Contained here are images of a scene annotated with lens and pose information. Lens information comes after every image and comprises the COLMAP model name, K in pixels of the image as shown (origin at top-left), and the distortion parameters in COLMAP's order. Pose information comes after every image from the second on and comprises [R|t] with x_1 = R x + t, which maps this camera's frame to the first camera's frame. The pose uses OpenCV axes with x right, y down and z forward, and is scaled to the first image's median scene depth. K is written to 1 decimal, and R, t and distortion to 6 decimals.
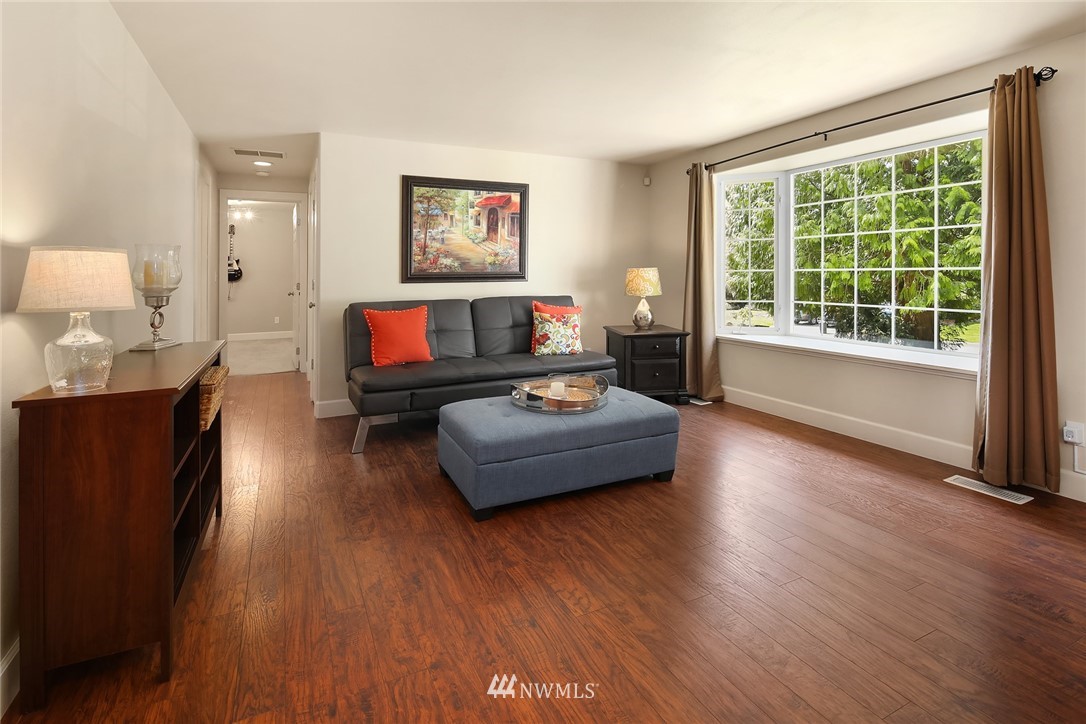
lens RADIAL K [[527.6, 0, 530.3], [0, 527.6, 280.3], [0, 0, 1]] dist [-0.004783, -0.001066]
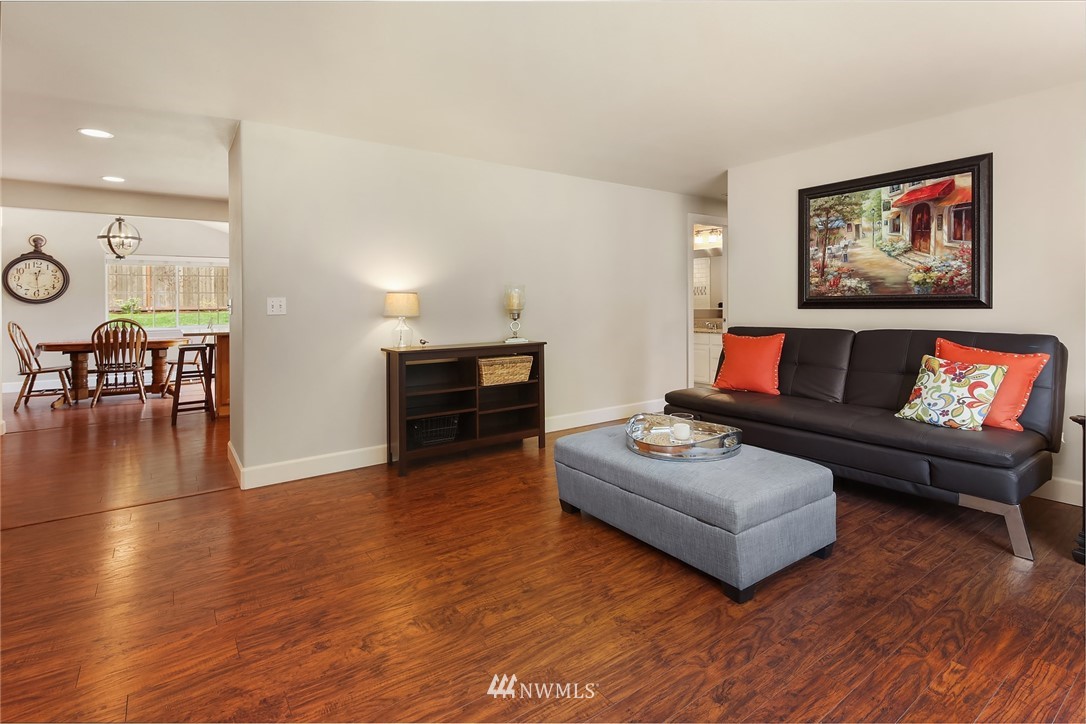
lens RADIAL K [[524.3, 0, 543.0], [0, 524.3, 302.9], [0, 0, 1]] dist [0.001060, -0.000153]
pose [[0.175363, 0.003590, -0.984497, 0.554138], [-0.002706, 0.999991, 0.003165, -0.005901], [0.984500, 0.002109, 0.175372, 0.394892]]
